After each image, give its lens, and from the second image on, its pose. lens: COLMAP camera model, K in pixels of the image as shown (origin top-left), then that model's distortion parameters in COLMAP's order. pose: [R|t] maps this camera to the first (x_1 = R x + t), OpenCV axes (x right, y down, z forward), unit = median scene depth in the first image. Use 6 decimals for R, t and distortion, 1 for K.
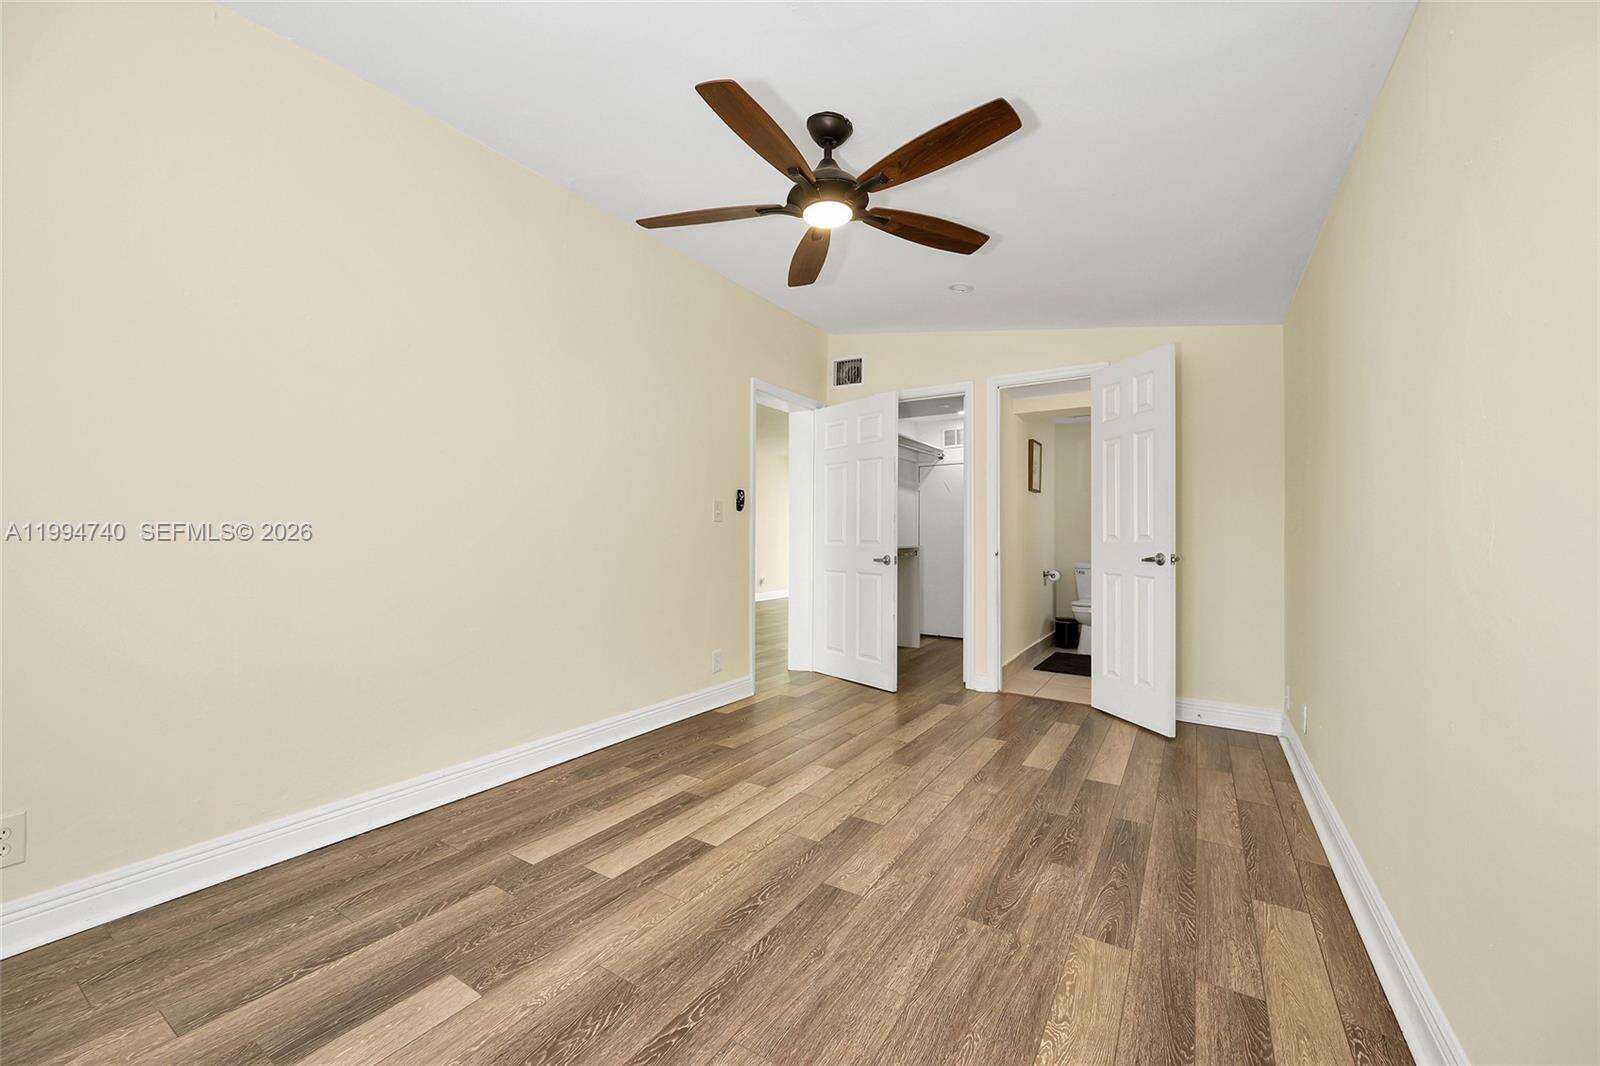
lens RADIAL K [[635.8, 0, 801.2], [0, 635.8, 534.2], [0, 0, 1]] dist [0.000030, 0.000372]
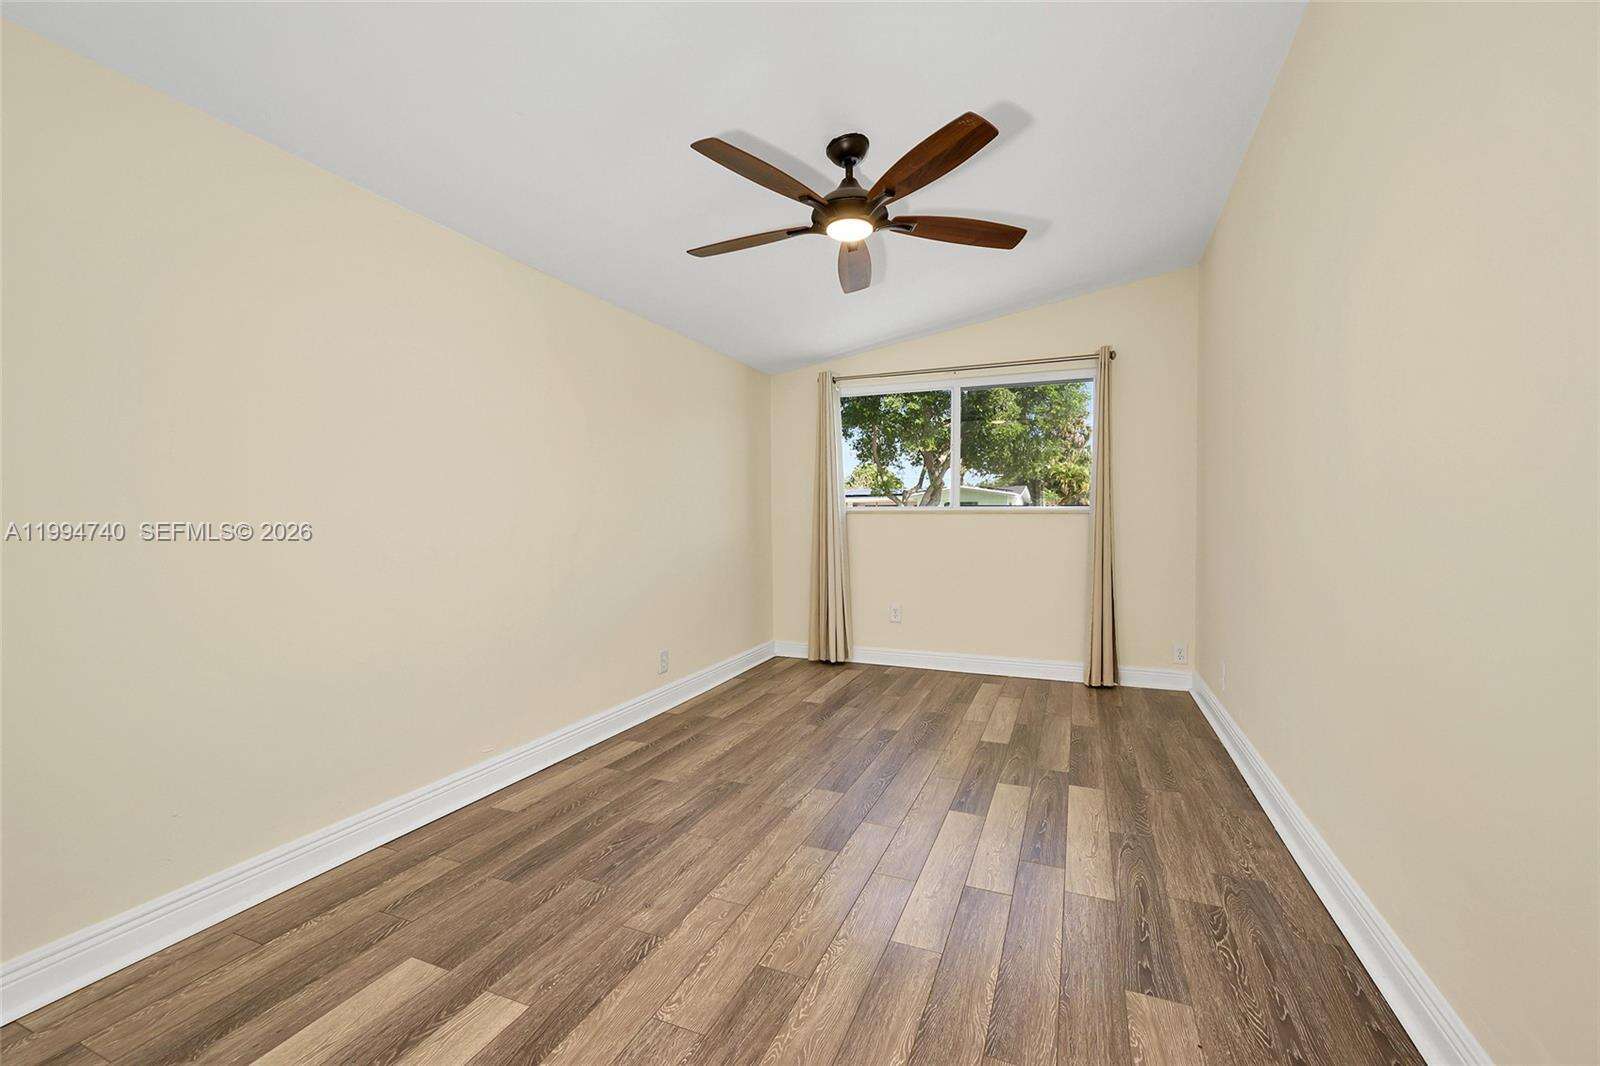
lens RADIAL K [[635.8, 0, 799.6], [0, 635.8, 528.0], [0, 0, 1]] dist [0.000030, 0.000372]
pose [[-0.988534, 0.003002, -0.150970, 0.283851], [0.001690, 0.999960, 0.008817, -0.011732], [0.150991, 0.008461, -0.988499, 2.001537]]
